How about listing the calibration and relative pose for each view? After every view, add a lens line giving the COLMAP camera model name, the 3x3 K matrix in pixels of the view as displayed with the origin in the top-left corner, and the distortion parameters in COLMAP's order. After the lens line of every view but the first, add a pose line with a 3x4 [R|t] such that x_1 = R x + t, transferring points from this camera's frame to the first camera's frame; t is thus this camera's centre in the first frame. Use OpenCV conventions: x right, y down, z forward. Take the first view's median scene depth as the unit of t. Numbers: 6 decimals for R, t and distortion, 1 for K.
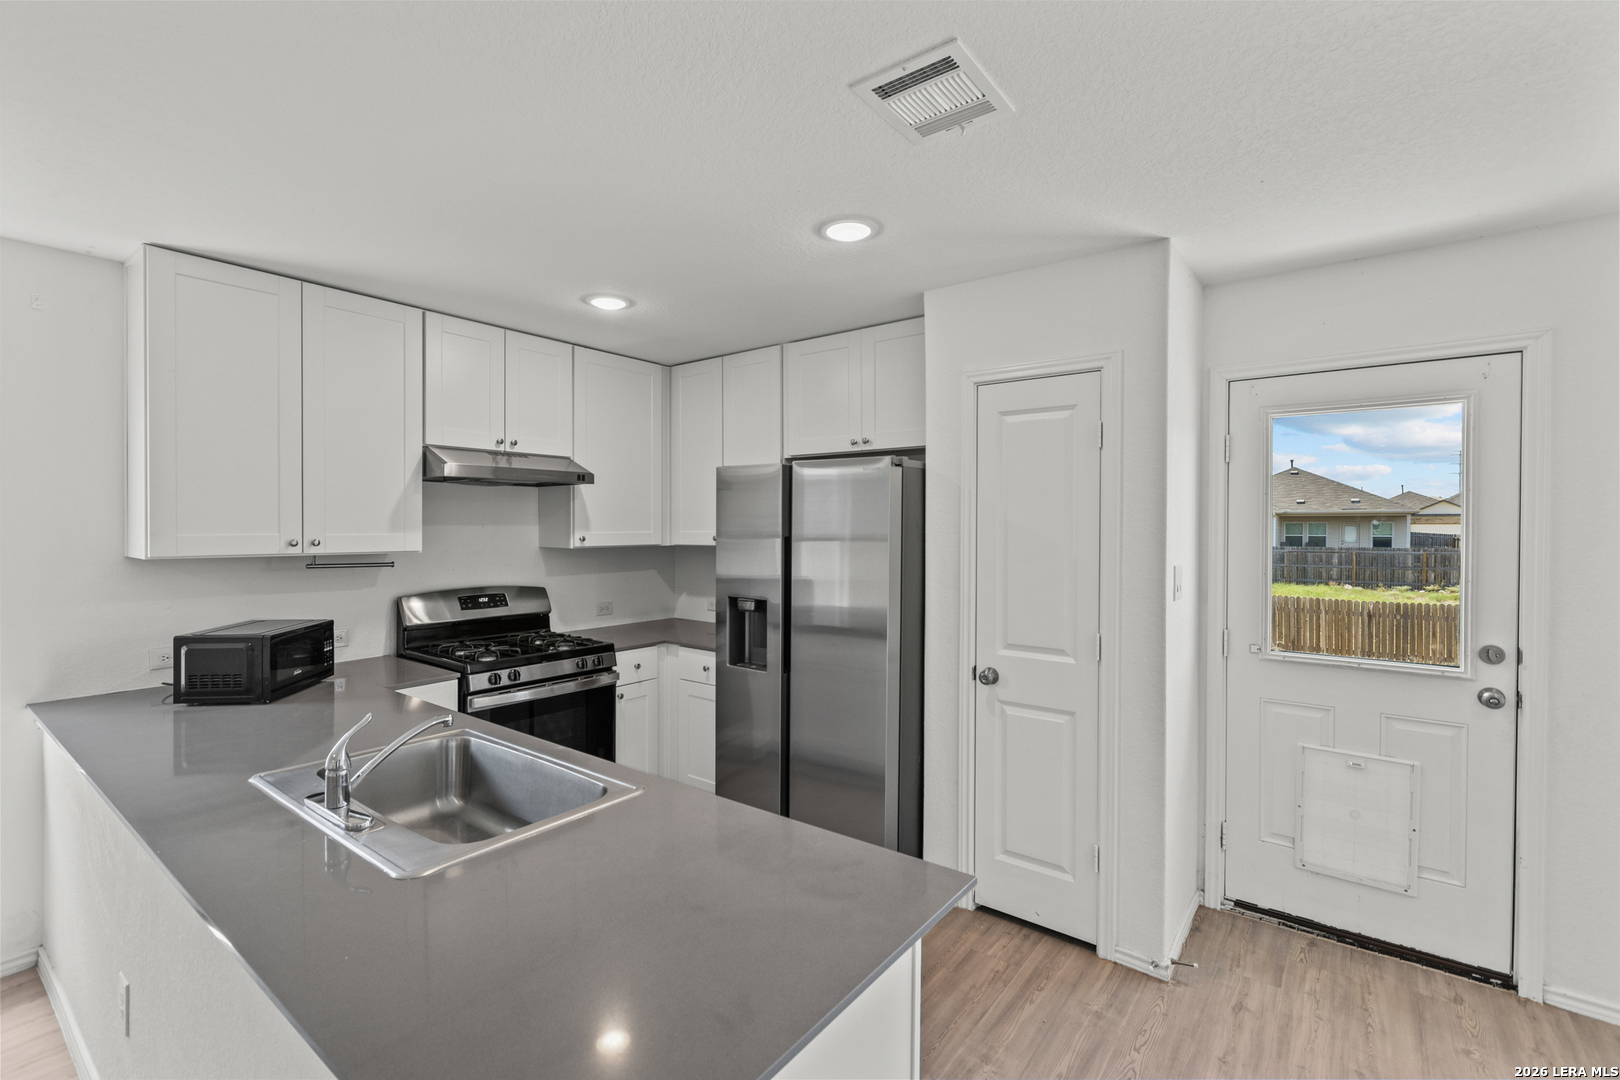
lens RADIAL K [[721.5, 0, 797.7], [0, 721.5, 528.0], [0, 0, 1]] dist [-0.000897, 0.000531]
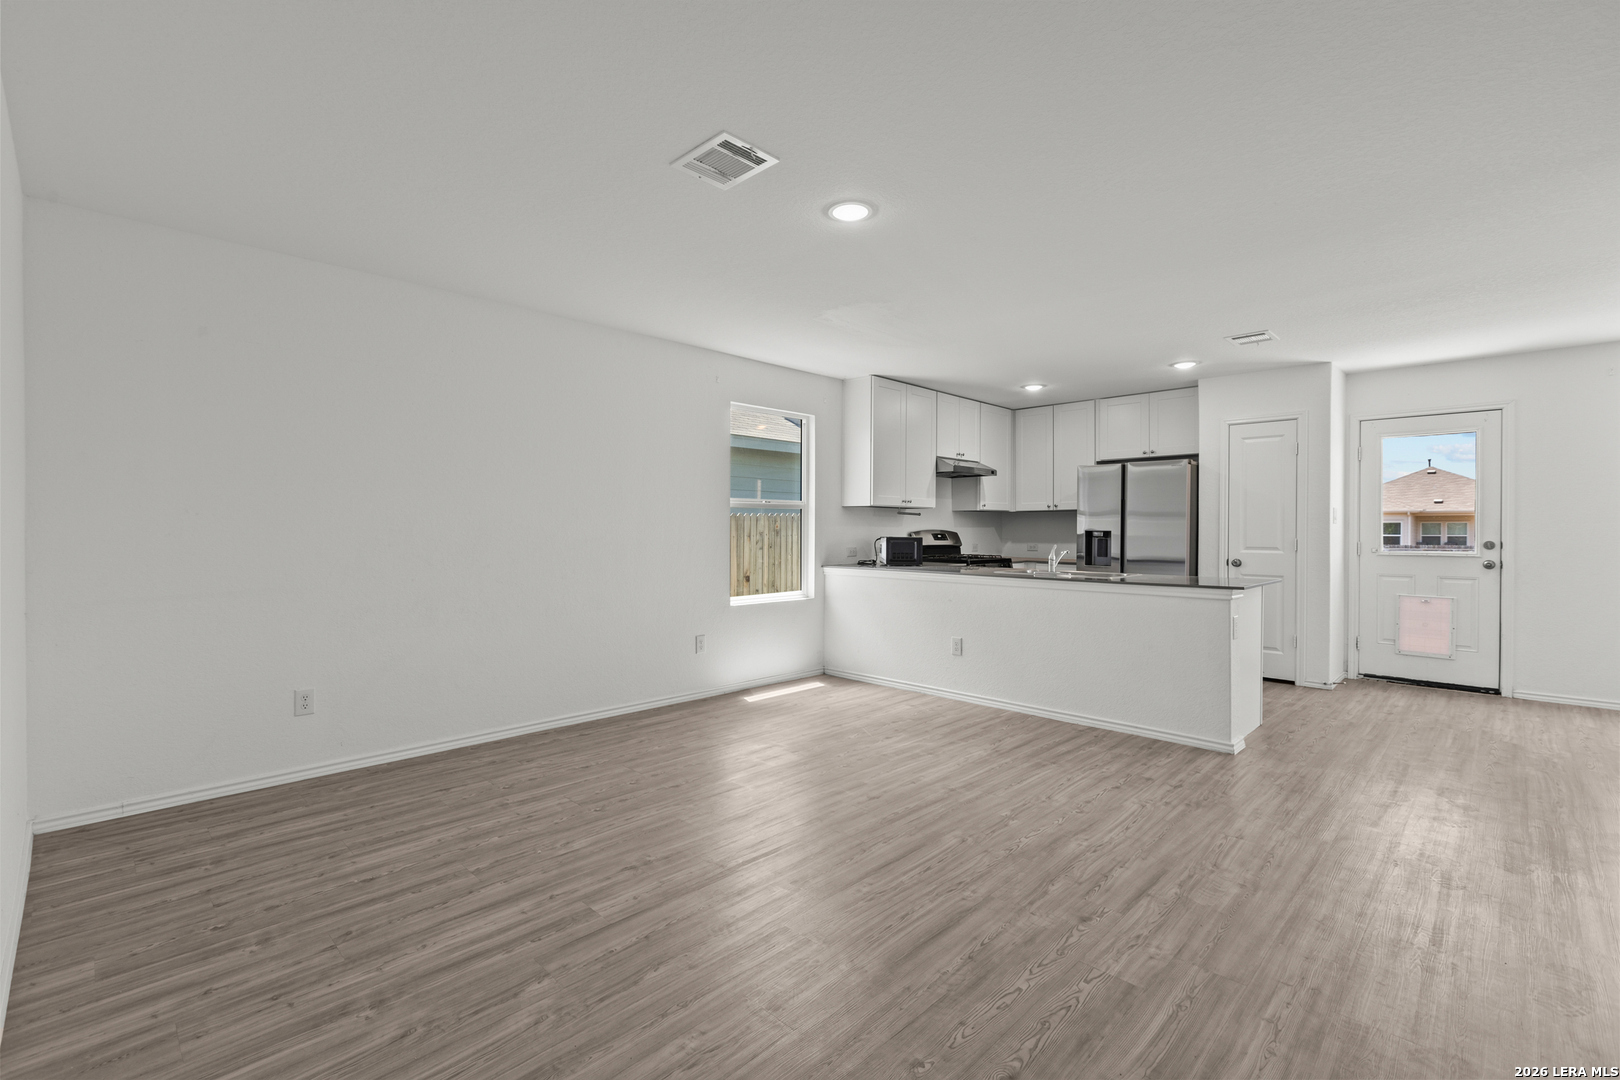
lens RADIAL K [[712.8, 0, 799.4], [0, 712.8, 529.1], [0, 0, 1]] dist [-0.000416, -0.000416]
pose [[0.991831, 0.000689, -0.127554, -0.795254], [-0.001427, 0.999983, -0.005693, 0.129943], [0.127548, 0.005828, 0.991815, -1.329539]]
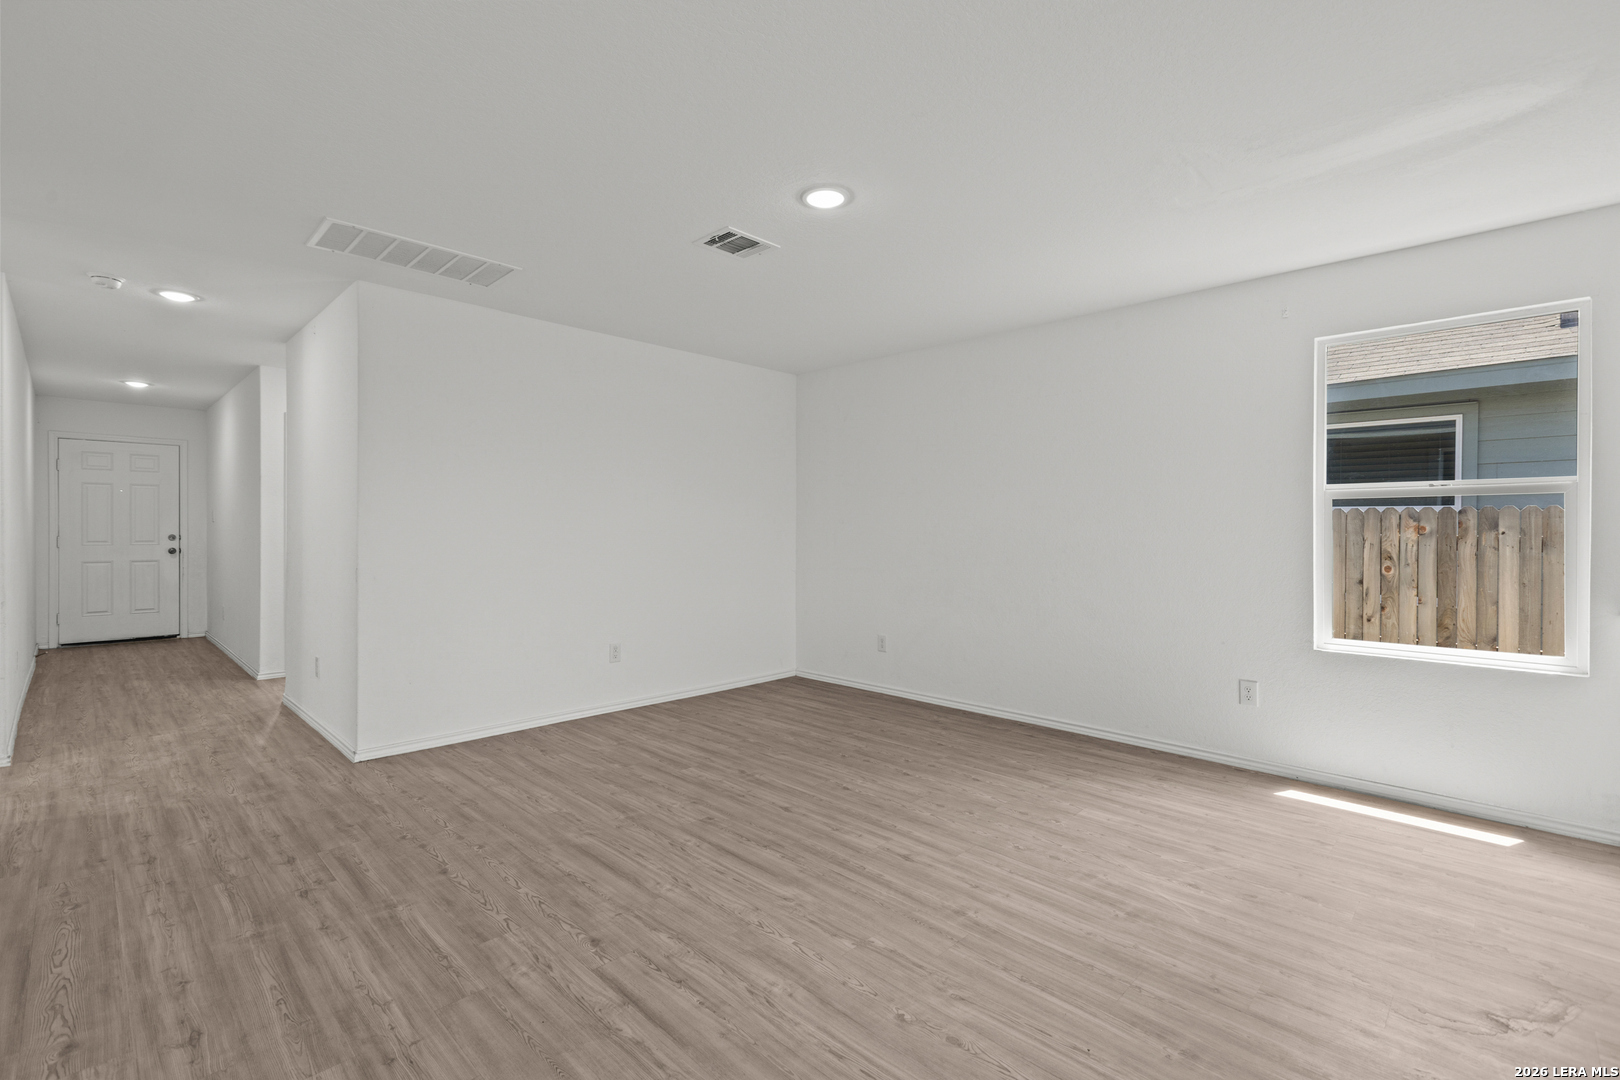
lens RADIAL K [[721.5, 0, 797.7], [0, 721.5, 535.3], [0, 0, 1]] dist [-0.000897, 0.000531]
pose [[-0.126540, 0.004254, -0.991952, 0.201224], [-0.009448, 0.999940, 0.005494, 0.125820], [0.991917, 0.010067, -0.126492, -0.125836]]
